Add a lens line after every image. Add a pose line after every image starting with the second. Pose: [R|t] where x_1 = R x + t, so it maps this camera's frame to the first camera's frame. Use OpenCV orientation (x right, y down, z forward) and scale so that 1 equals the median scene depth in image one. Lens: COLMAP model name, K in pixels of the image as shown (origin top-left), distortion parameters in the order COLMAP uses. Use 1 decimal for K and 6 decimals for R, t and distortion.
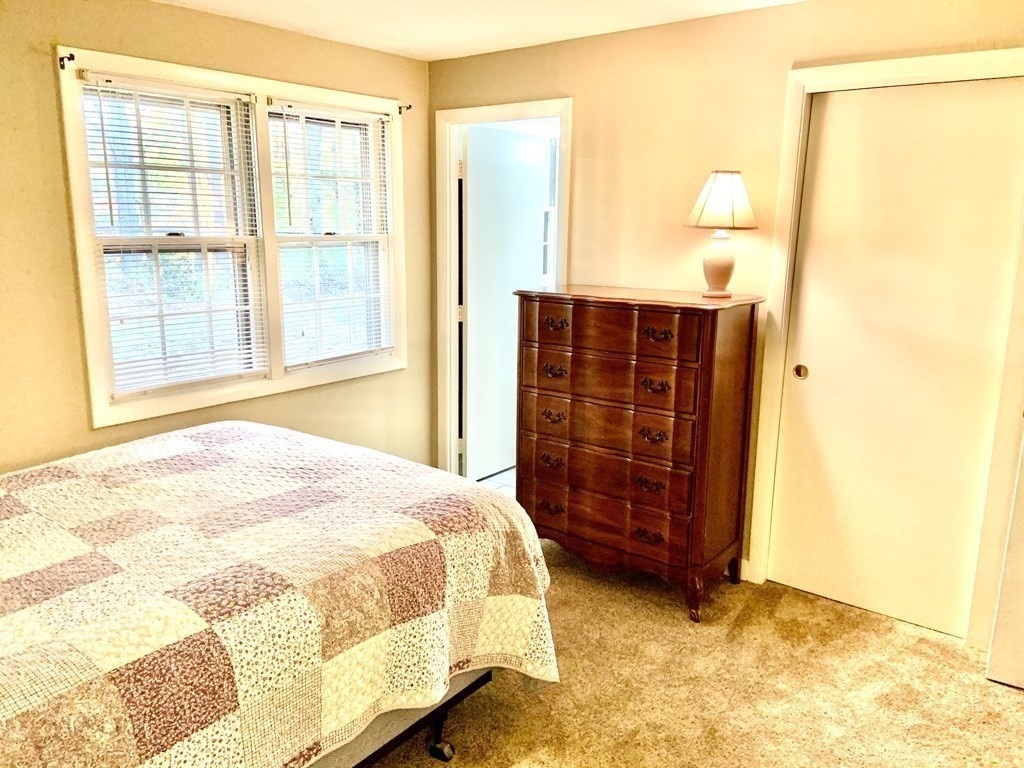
lens RADIAL K [[754.8, 0, 512.0], [0, 754.8, 384.0], [0, 0, 1]] dist [0.007761, -0.003903]
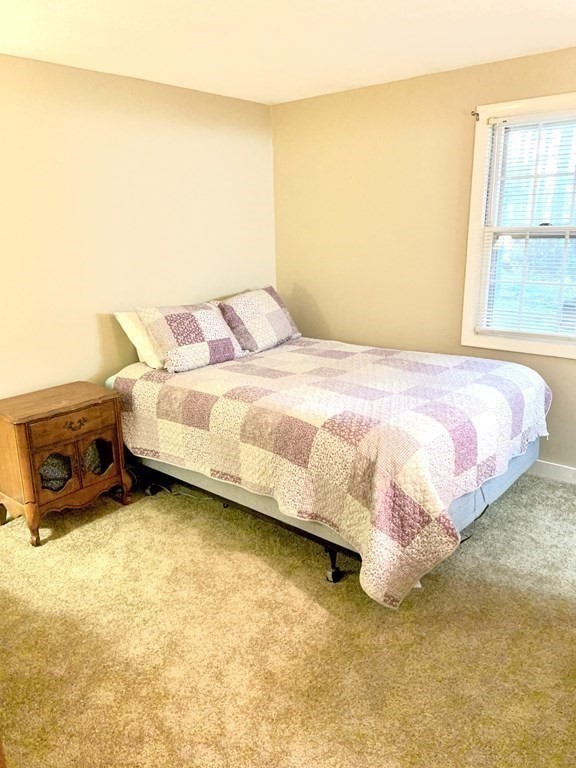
lens RADIAL K [[566.1, 0, 288.0], [0, 566.1, 384.0], [0, 0, 1]] dist [0.007761, -0.003903]
pose [[-0.037607, 0.260744, -0.964675, 0.818293], [-0.194885, 0.944908, 0.262998, -0.136840], [0.980105, 0.197891, 0.015280, 0.763003]]
